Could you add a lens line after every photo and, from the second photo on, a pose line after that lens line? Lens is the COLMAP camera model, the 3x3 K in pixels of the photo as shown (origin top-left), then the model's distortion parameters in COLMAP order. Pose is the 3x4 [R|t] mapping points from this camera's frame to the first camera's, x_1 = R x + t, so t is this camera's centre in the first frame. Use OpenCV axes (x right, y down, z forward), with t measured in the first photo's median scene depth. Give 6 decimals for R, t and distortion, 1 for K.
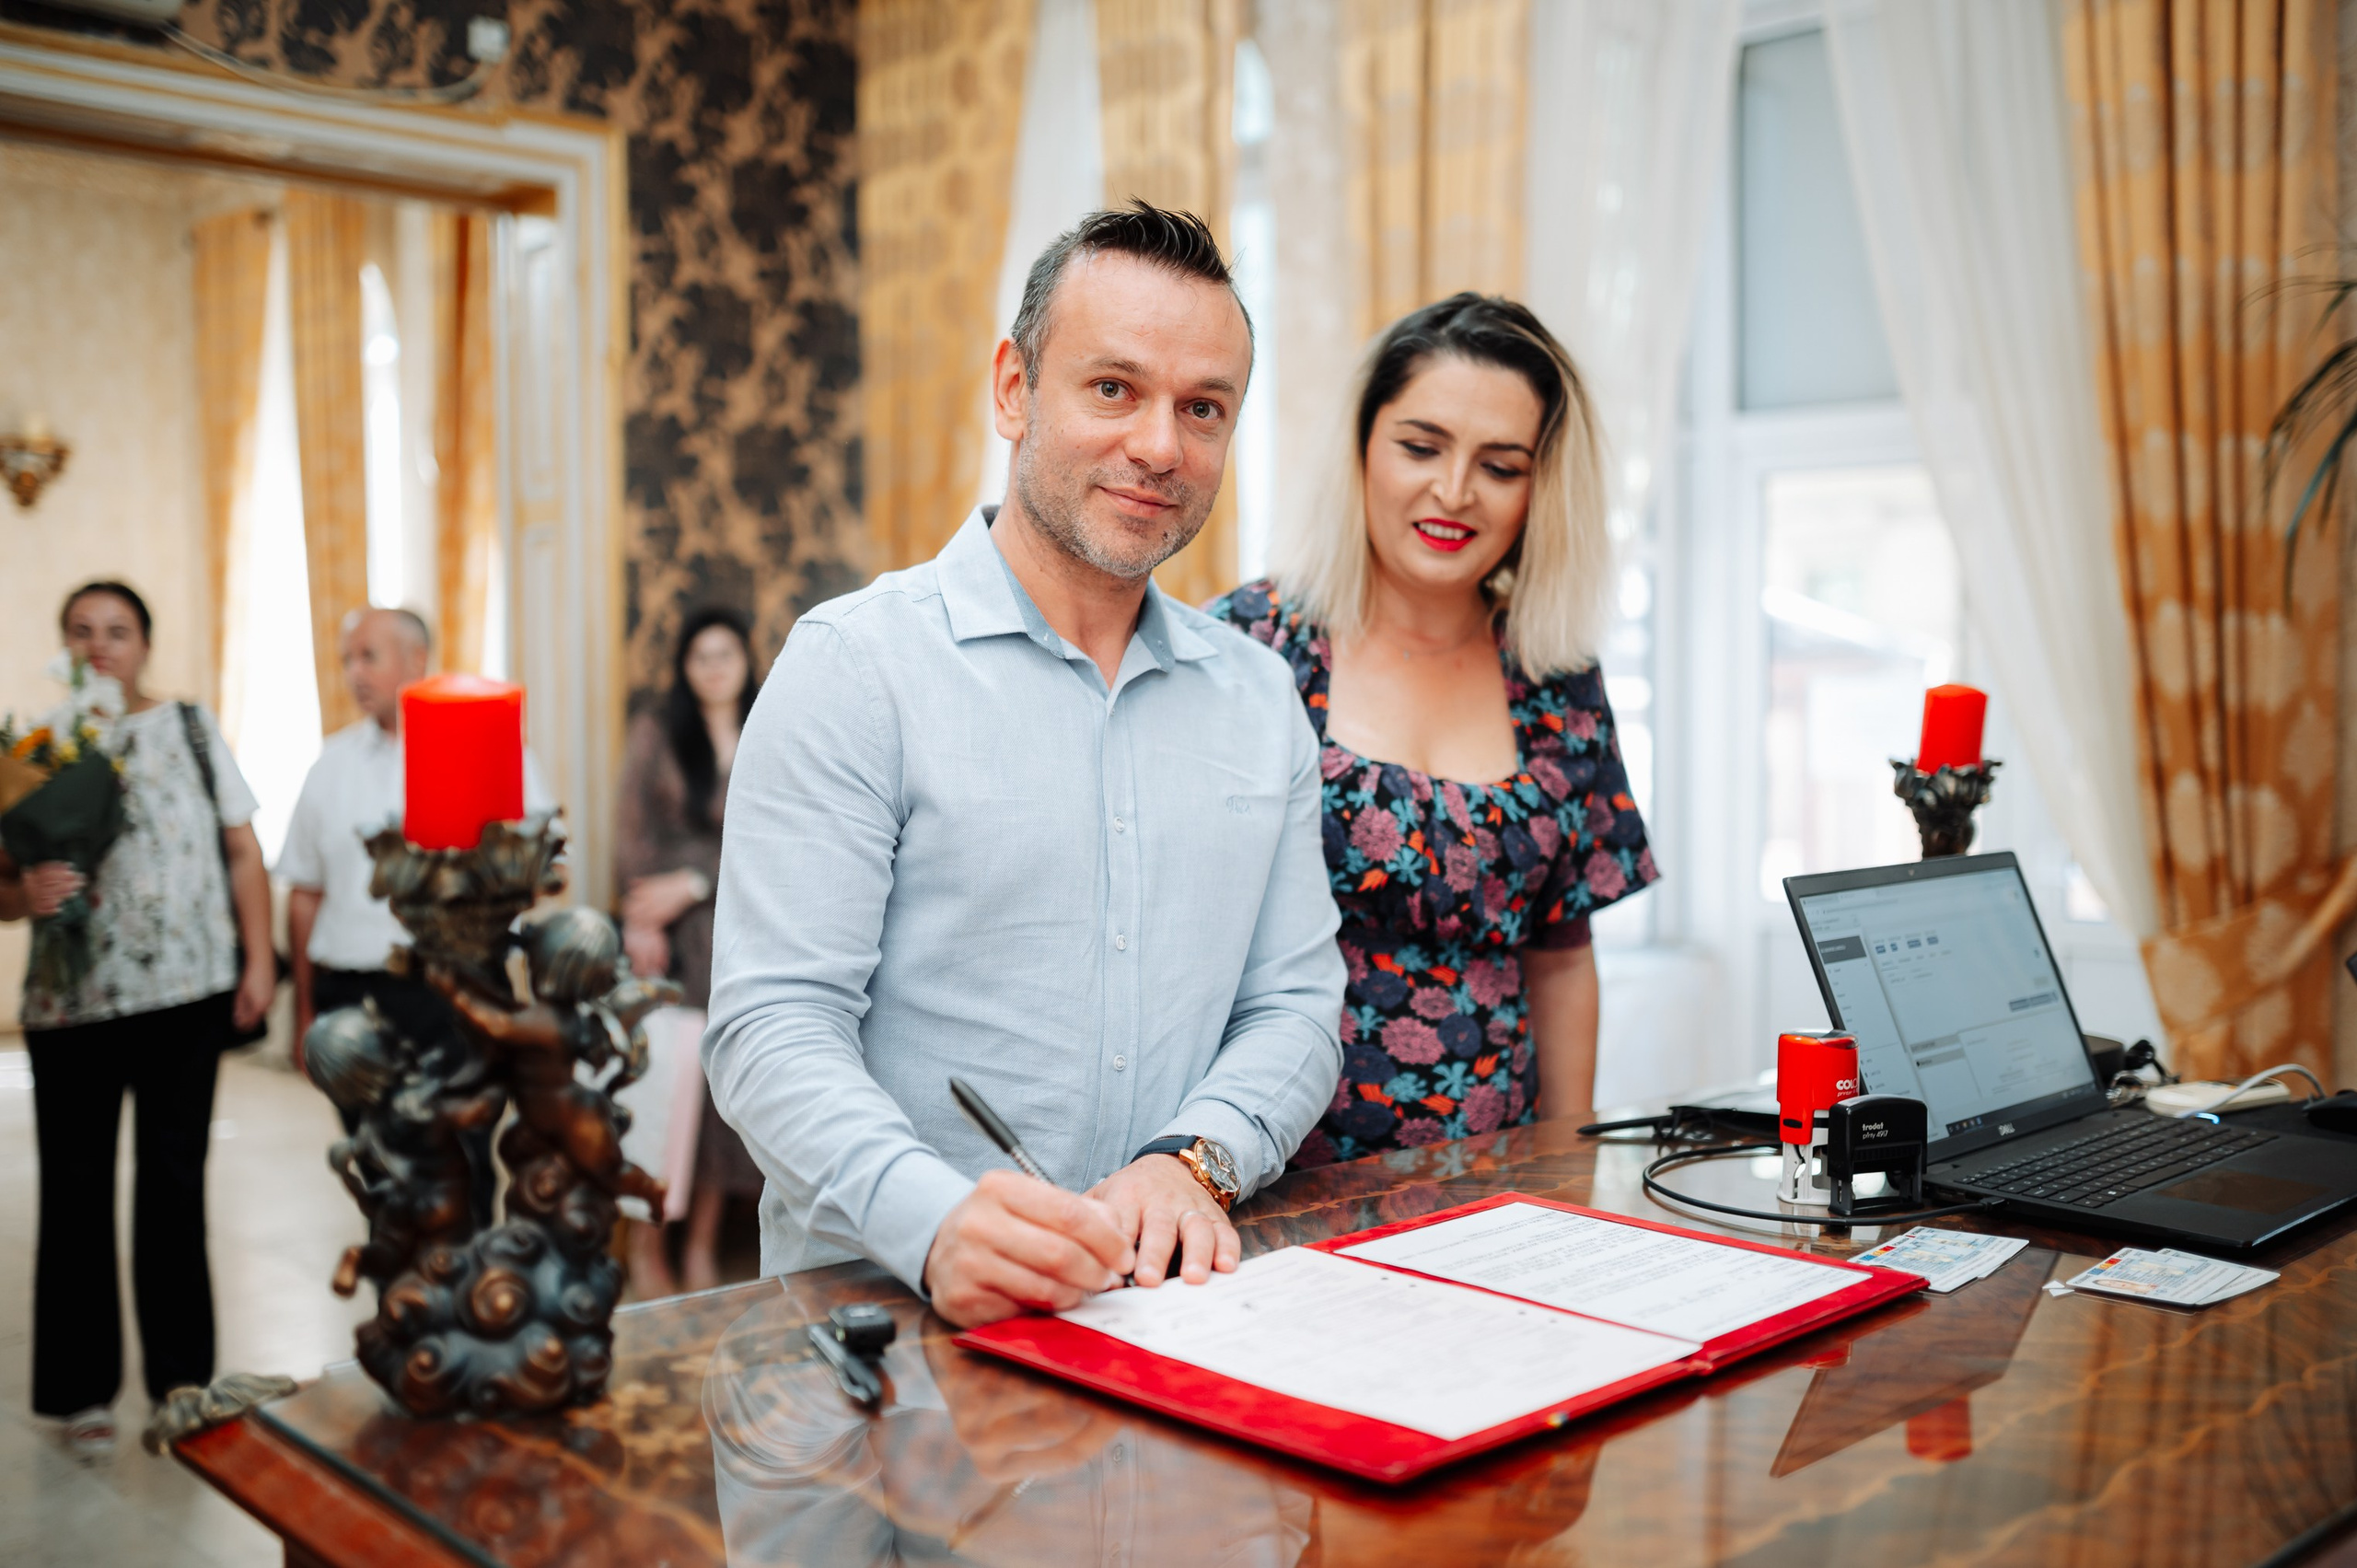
lens RADIAL K [[2251.0, 0, 1158.4], [0, 2251.0, 785.1], [0, 0, 1]] dist [-0.072727, 0.107787]
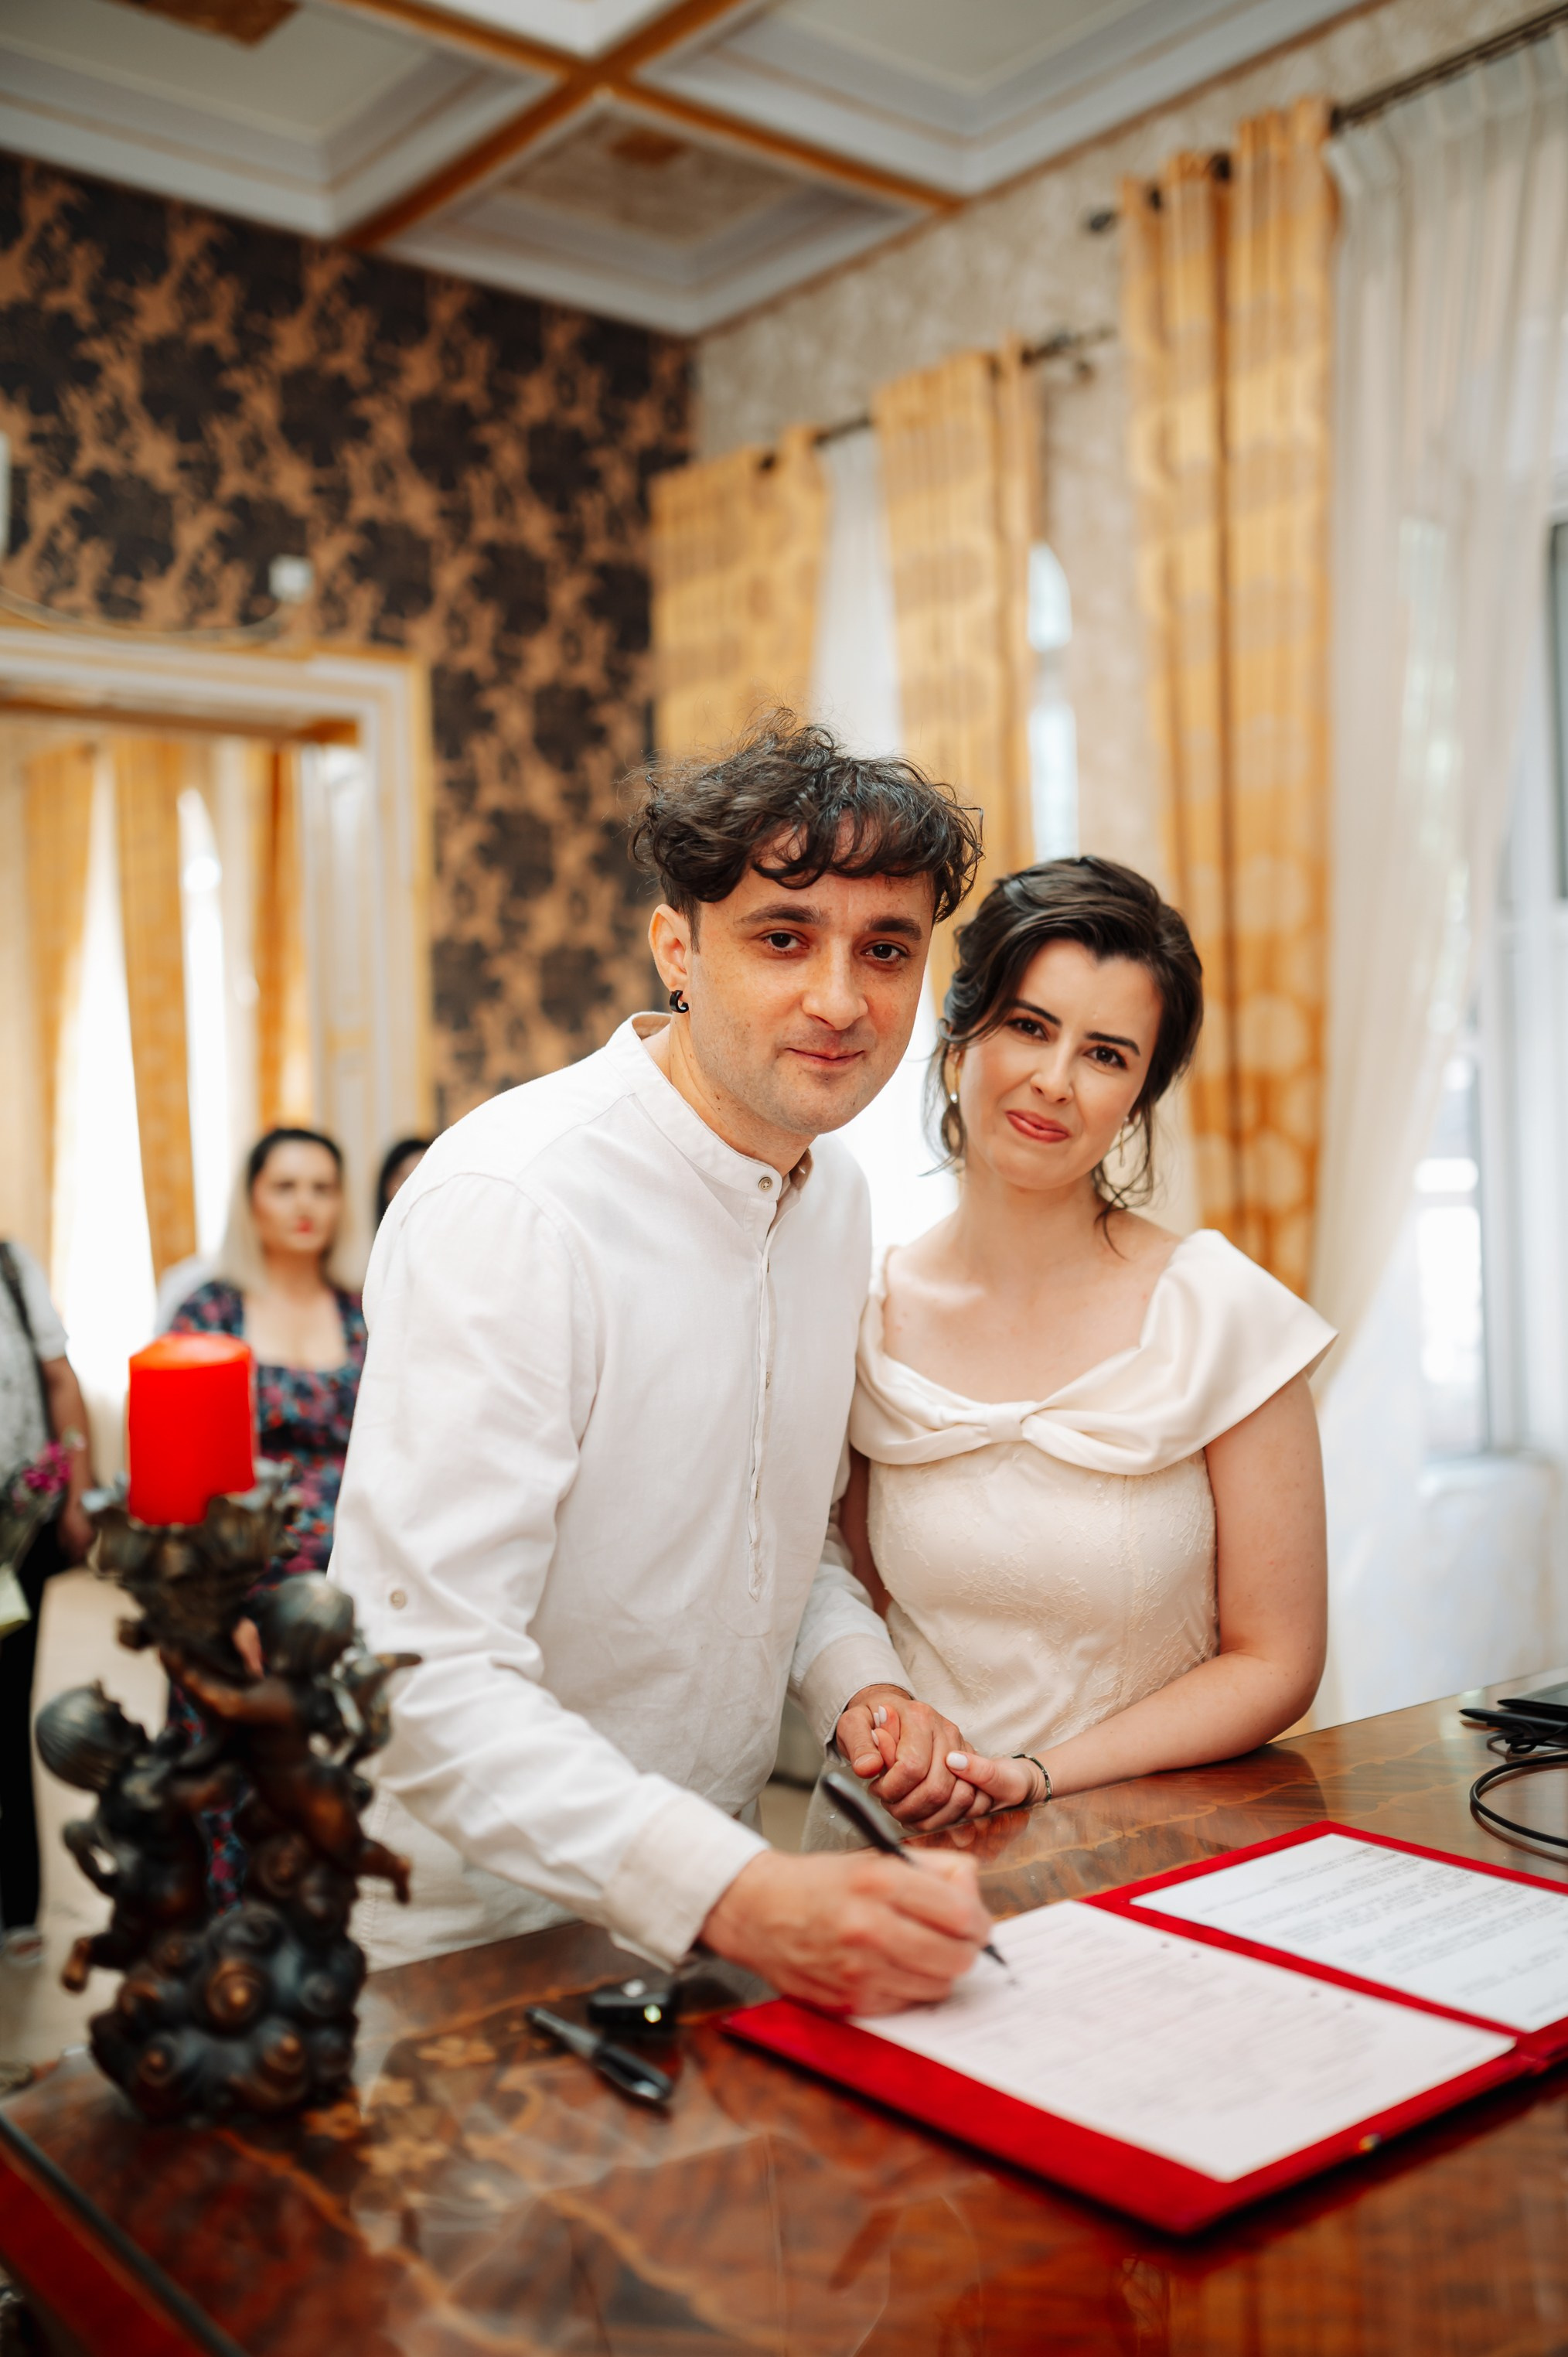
lens RADIAL K [[2250.8, 0, 784.0], [0, 2250.8, 1178.5], [0, 0, 1]] dist [-0.072727, 0.107787]
pose [[0.995895, -0.024235, -0.087206, 0.008946], [0.020789, 0.998975, -0.040210, -0.022697], [0.088091, 0.038232, 0.995378, 0.019918]]
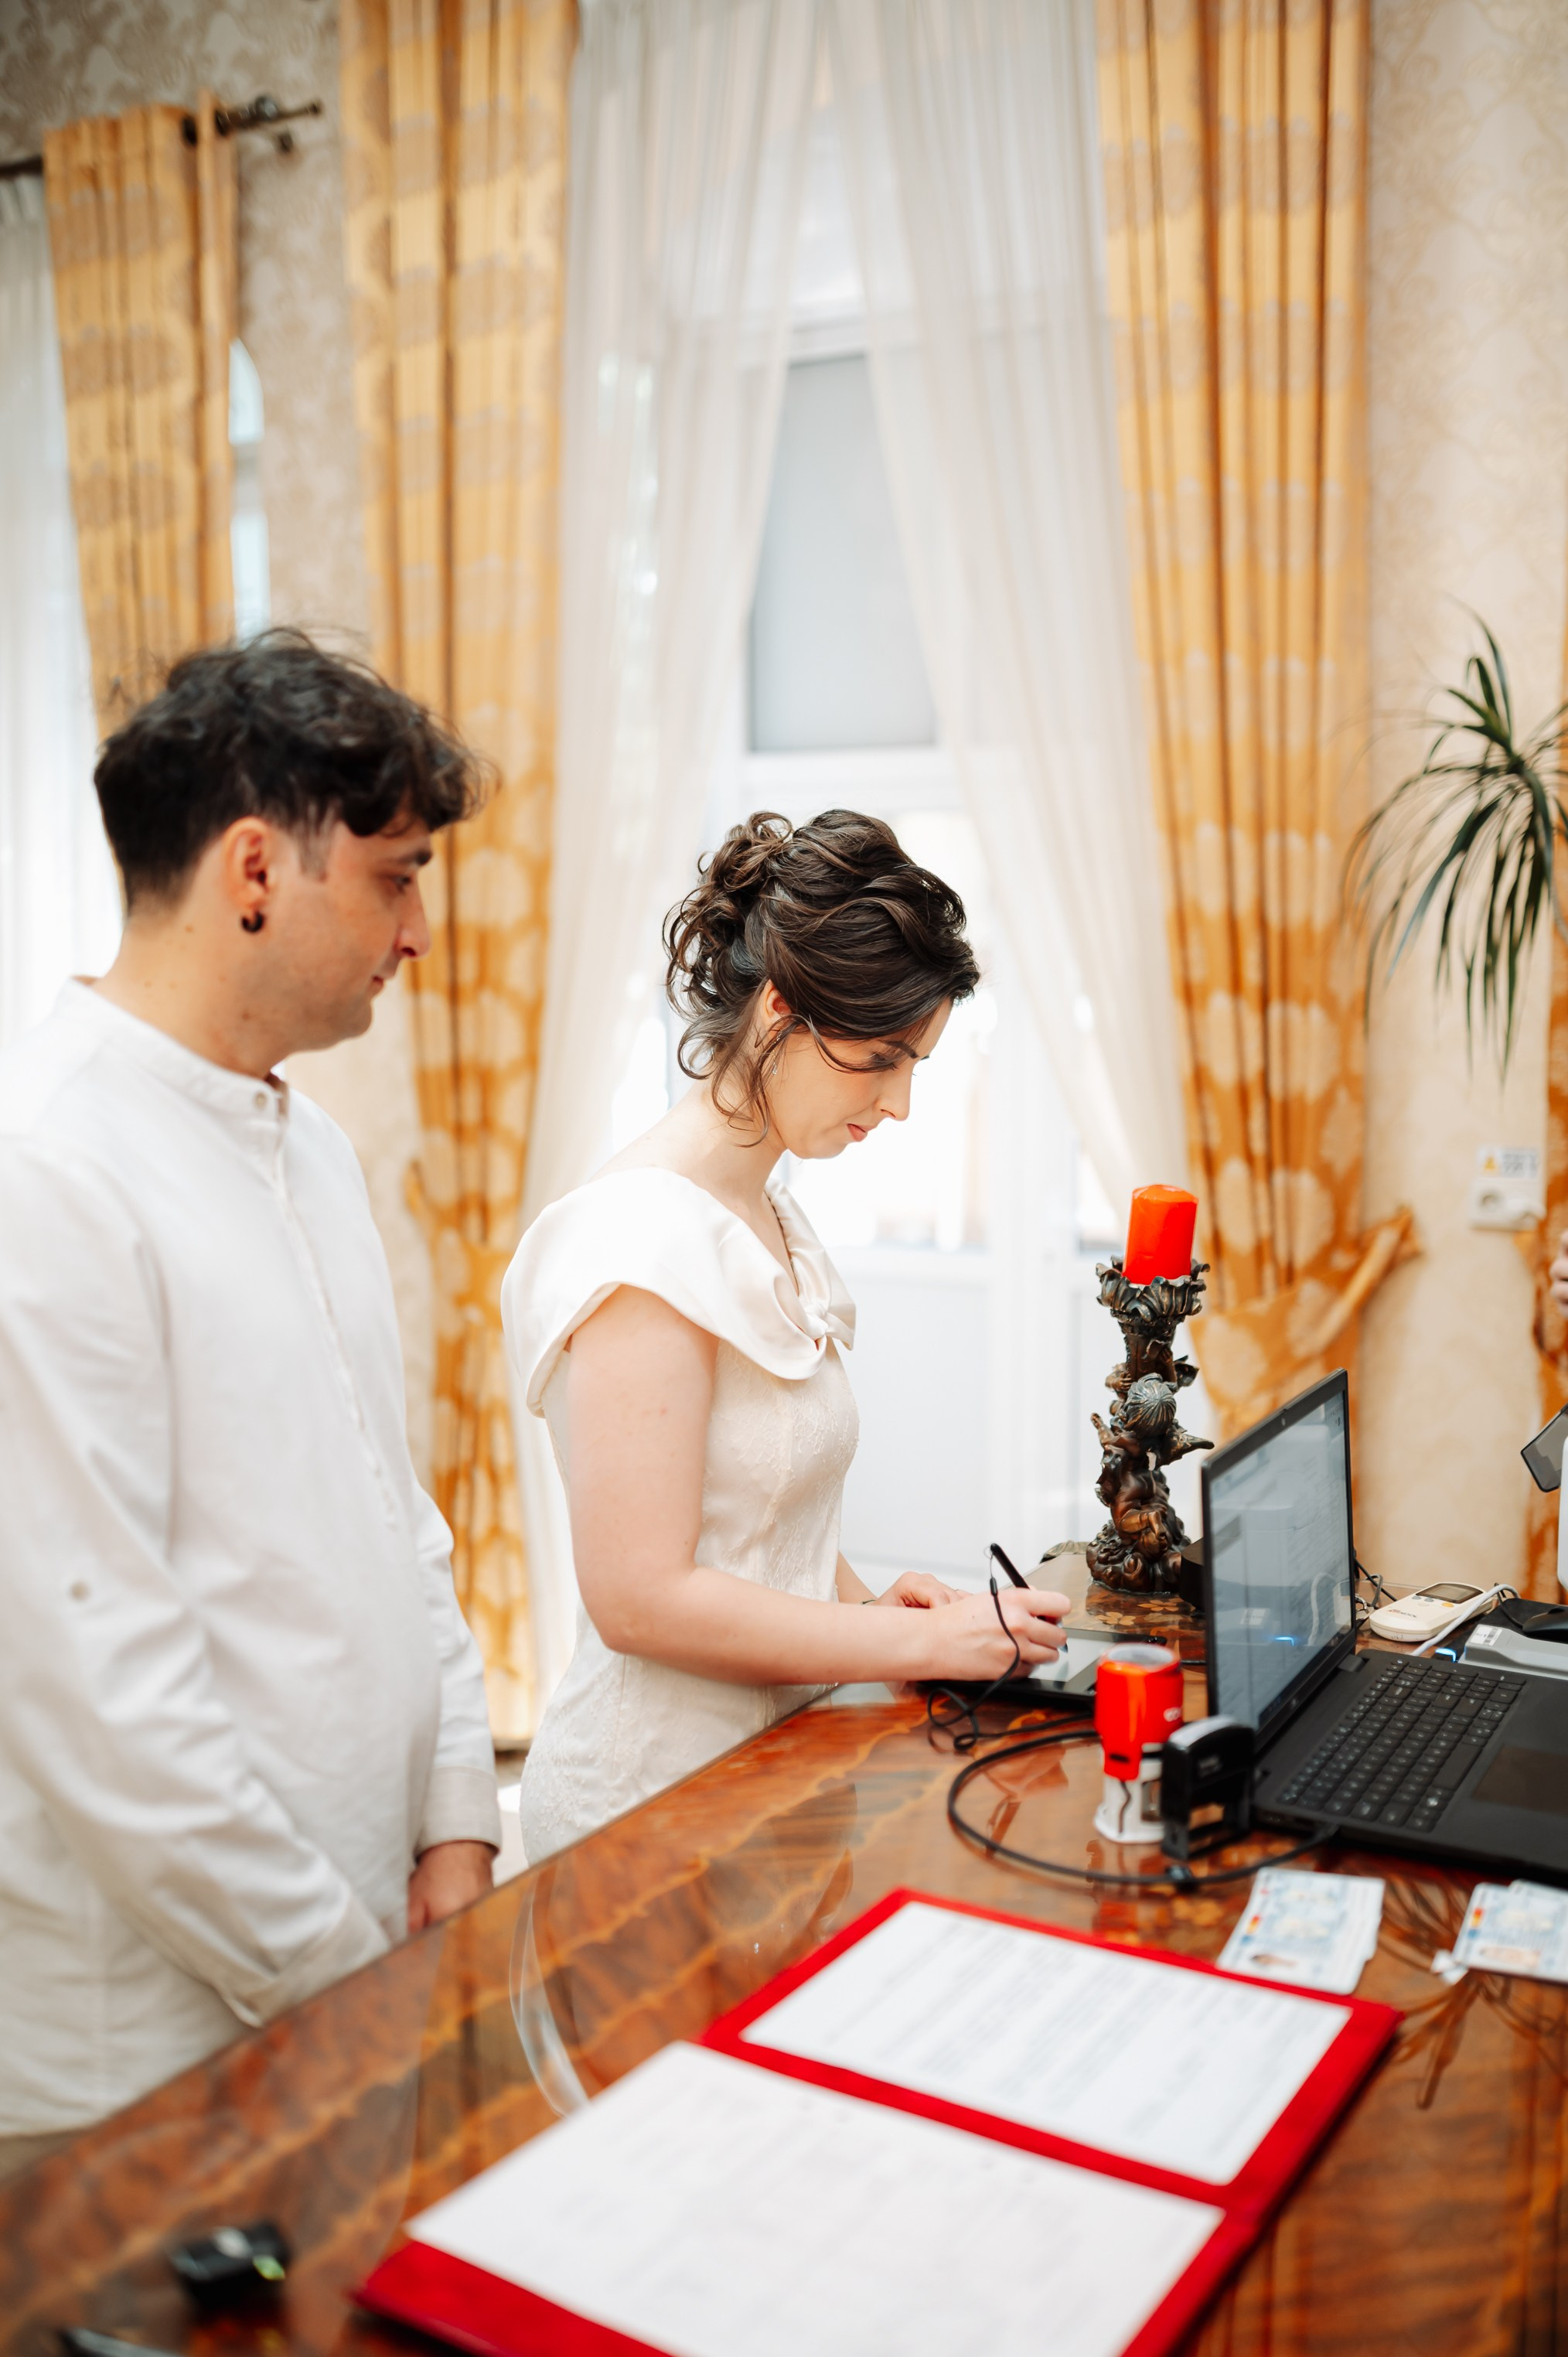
lens RADIAL K [[2248.6, 0, 769.7], [0, 2248.6, 1182.1], [0, 0, 1]] dist [-0.071577, 0.106193]
pose [[0.953591, -0.037045, 0.298818, -0.054236], [0.018338, 0.997706, 0.065167, -0.066020], [-0.300547, -0.056663, 0.952083, 0.075999]]
